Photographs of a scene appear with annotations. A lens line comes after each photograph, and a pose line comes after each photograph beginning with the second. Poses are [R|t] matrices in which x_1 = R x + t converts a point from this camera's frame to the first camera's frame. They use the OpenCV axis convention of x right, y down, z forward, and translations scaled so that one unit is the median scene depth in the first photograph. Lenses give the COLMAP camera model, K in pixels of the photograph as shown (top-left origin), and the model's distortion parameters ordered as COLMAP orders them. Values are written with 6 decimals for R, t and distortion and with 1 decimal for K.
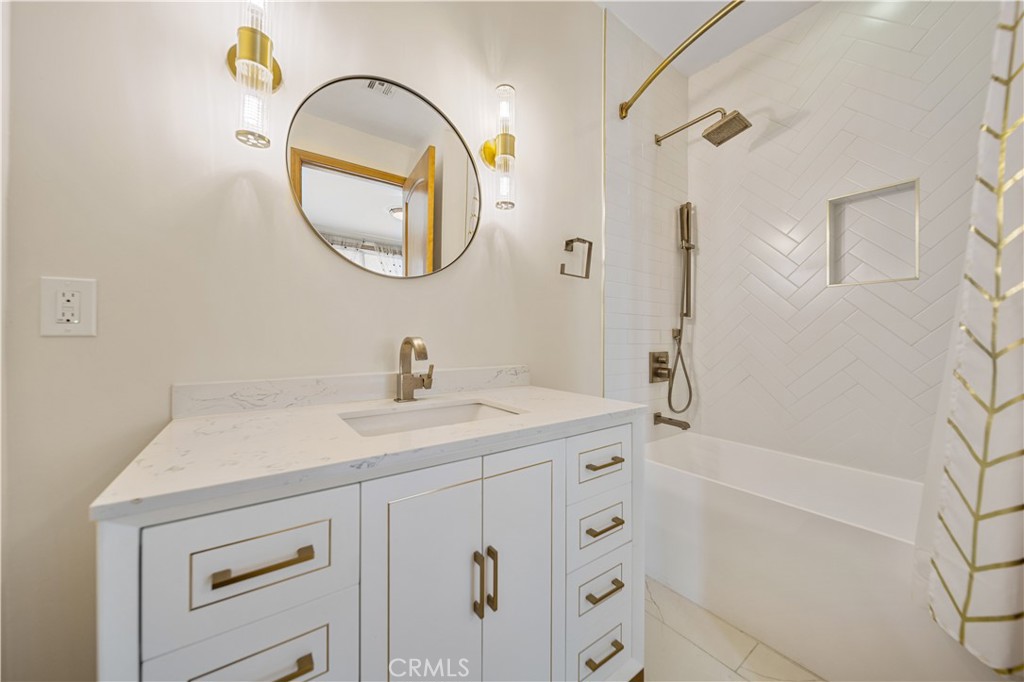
lens RADIAL K [[361.5, 0, 513.1], [0, 361.5, 332.2], [0, 0, 1]] dist [-0.002108, -0.000589]
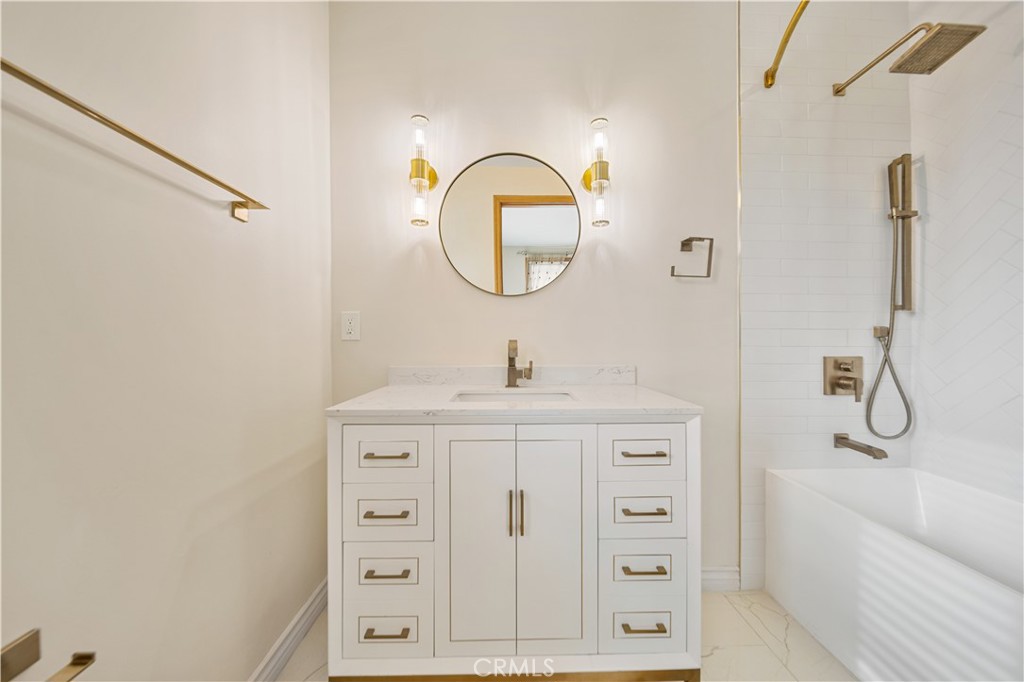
lens RADIAL K [[361.5, 0, 513.1], [0, 361.5, 332.2], [0, 0, 1]] dist [-0.002108, -0.000589]
pose [[0.820825, -0.015892, -0.570959, 0.372370], [0.013237, 0.999874, -0.008801, -0.002474], [0.571026, -0.000333, 0.820932, -0.085480]]
